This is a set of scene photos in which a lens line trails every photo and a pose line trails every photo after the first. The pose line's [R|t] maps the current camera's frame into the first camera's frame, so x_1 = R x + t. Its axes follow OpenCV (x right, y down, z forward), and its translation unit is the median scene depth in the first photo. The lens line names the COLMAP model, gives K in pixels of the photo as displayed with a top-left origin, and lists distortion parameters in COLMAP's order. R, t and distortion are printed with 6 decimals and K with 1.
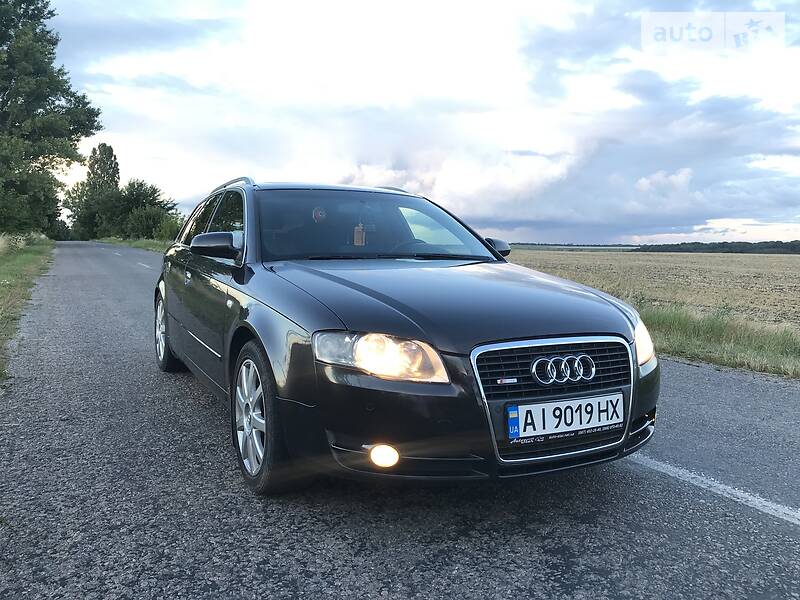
lens RADIAL K [[628.5, 0, 400.4], [0, 628.5, 307.3], [0, 0, 1]] dist [0.004966, 0.006654]
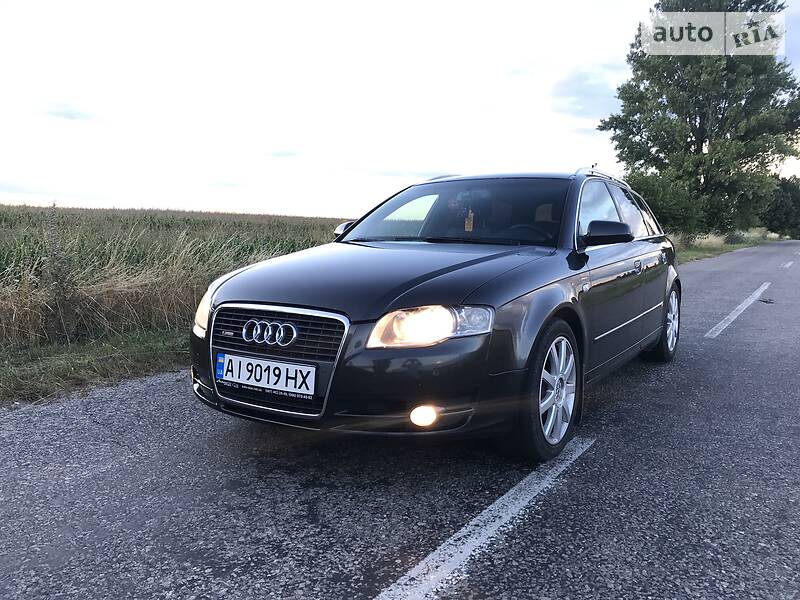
lens RADIAL K [[628.5, 0, 392.9], [0, 628.5, 298.8], [0, 0, 1]] dist [0.004966, 0.006654]
pose [[0.521828, 0.070800, -0.850107, 1.327758], [-0.080460, 0.996192, 0.033577, -0.018286], [0.849247, 0.050879, 0.525538, 0.591093]]
